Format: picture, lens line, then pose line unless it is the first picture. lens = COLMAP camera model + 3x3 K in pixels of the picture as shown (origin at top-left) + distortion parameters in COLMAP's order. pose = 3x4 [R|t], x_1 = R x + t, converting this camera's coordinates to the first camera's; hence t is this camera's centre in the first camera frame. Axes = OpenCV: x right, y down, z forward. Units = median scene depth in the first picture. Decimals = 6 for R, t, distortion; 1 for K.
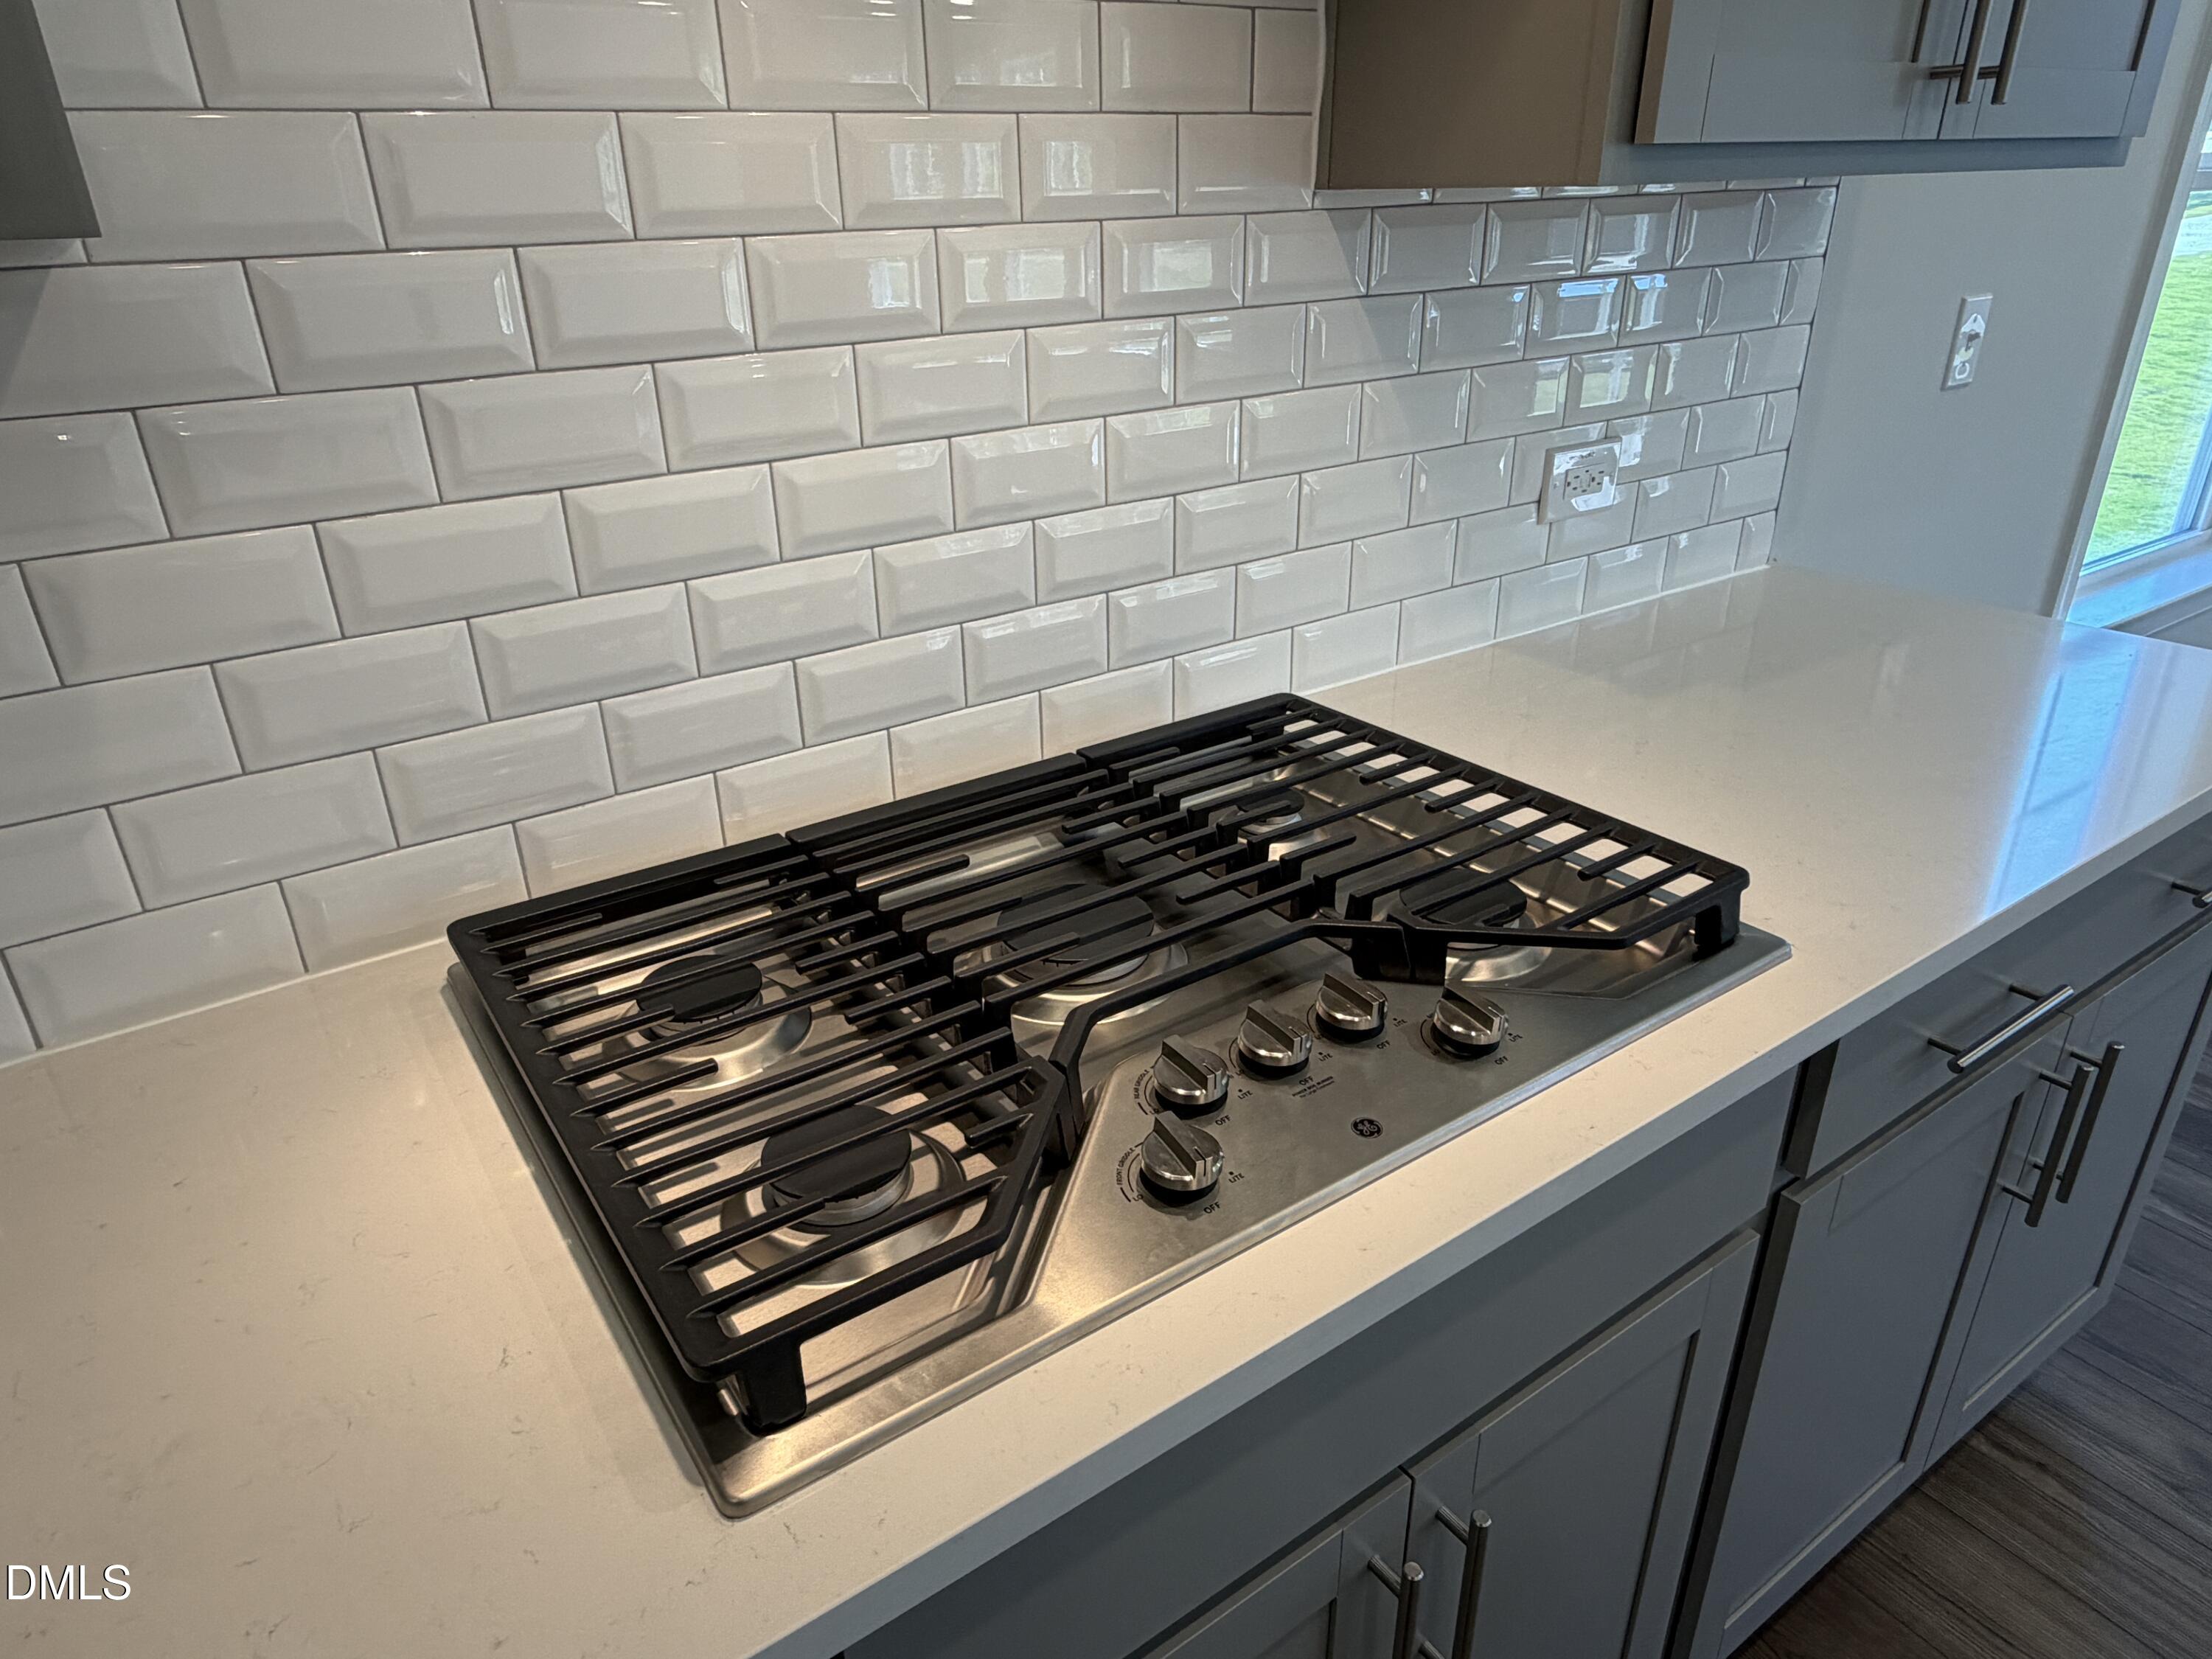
lens RADIAL K [[1375.8, 0, 1106.0], [0, 1375.8, 829.5], [0, 0, 1]] dist [-0.000834, 0.002006]
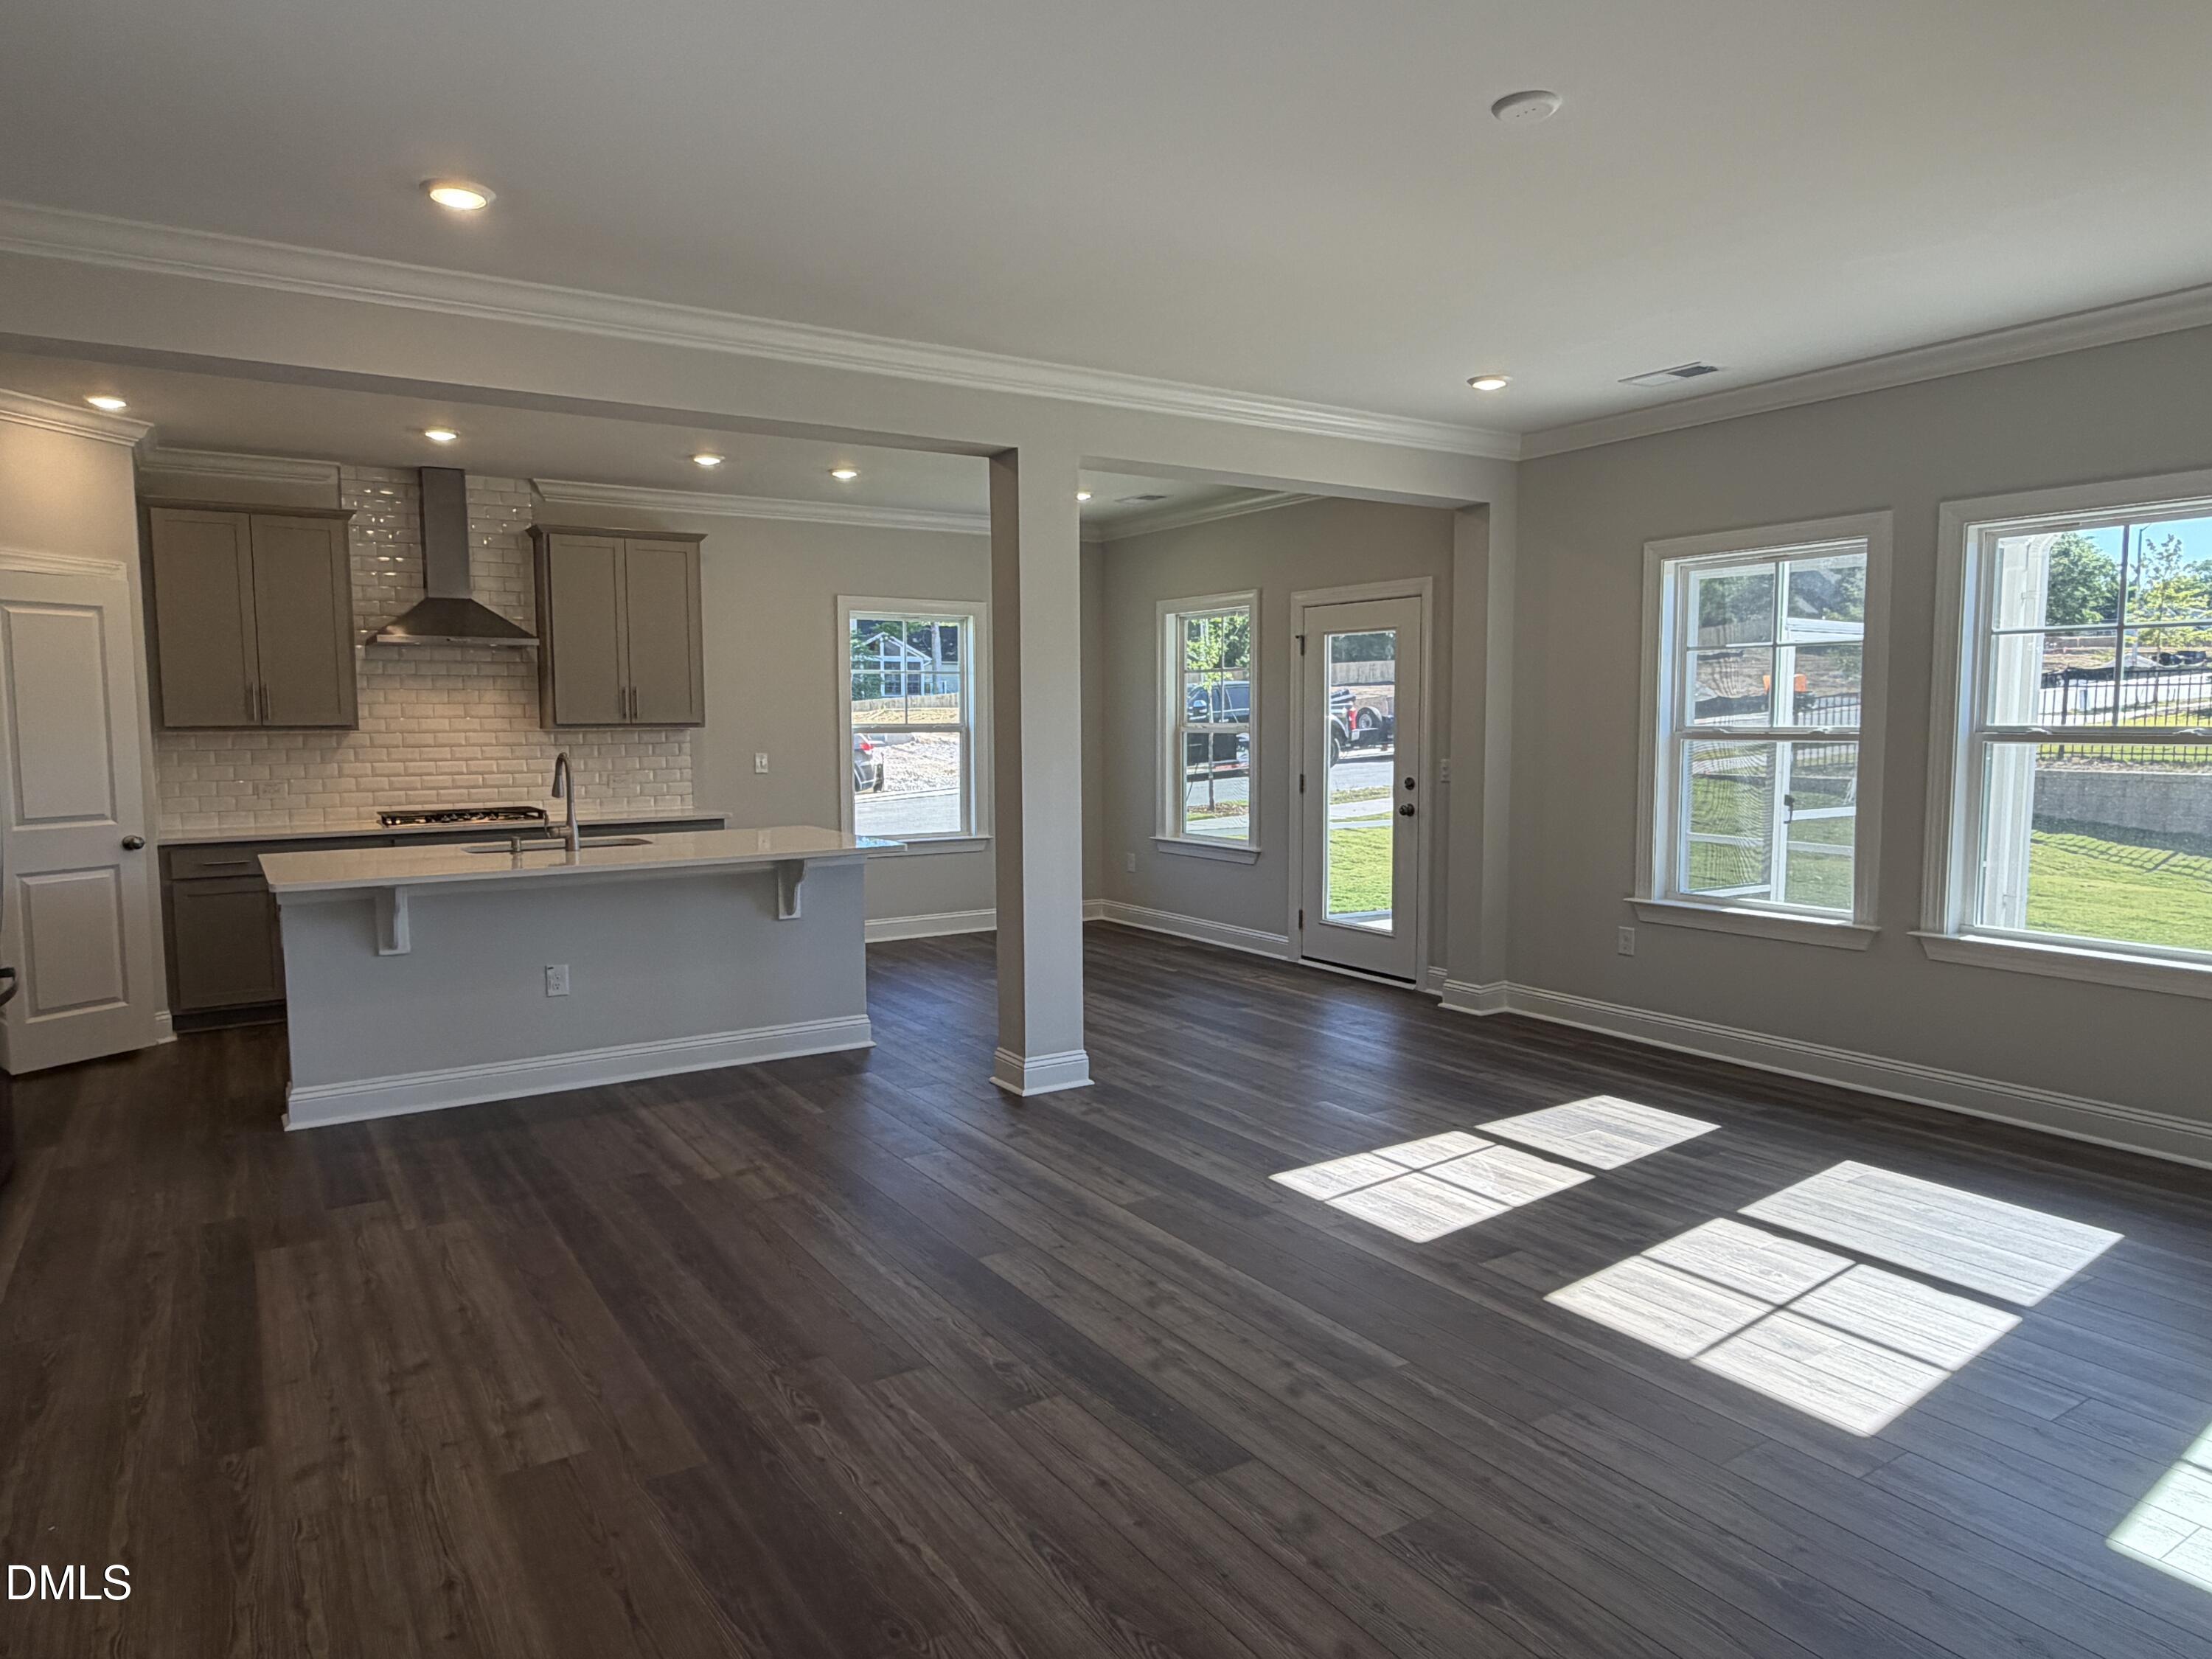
lens RADIAL K [[1375.8, 0, 1106.0], [0, 1375.8, 829.5], [0, 0, 1]] dist [-0.000834, 0.002006]
pose [[0.999478, 0.016677, -0.027685, 3.429679], [-0.025250, 0.937612, -0.346765, 2.448869], [0.020175, 0.347282, 0.937544, -5.499275]]
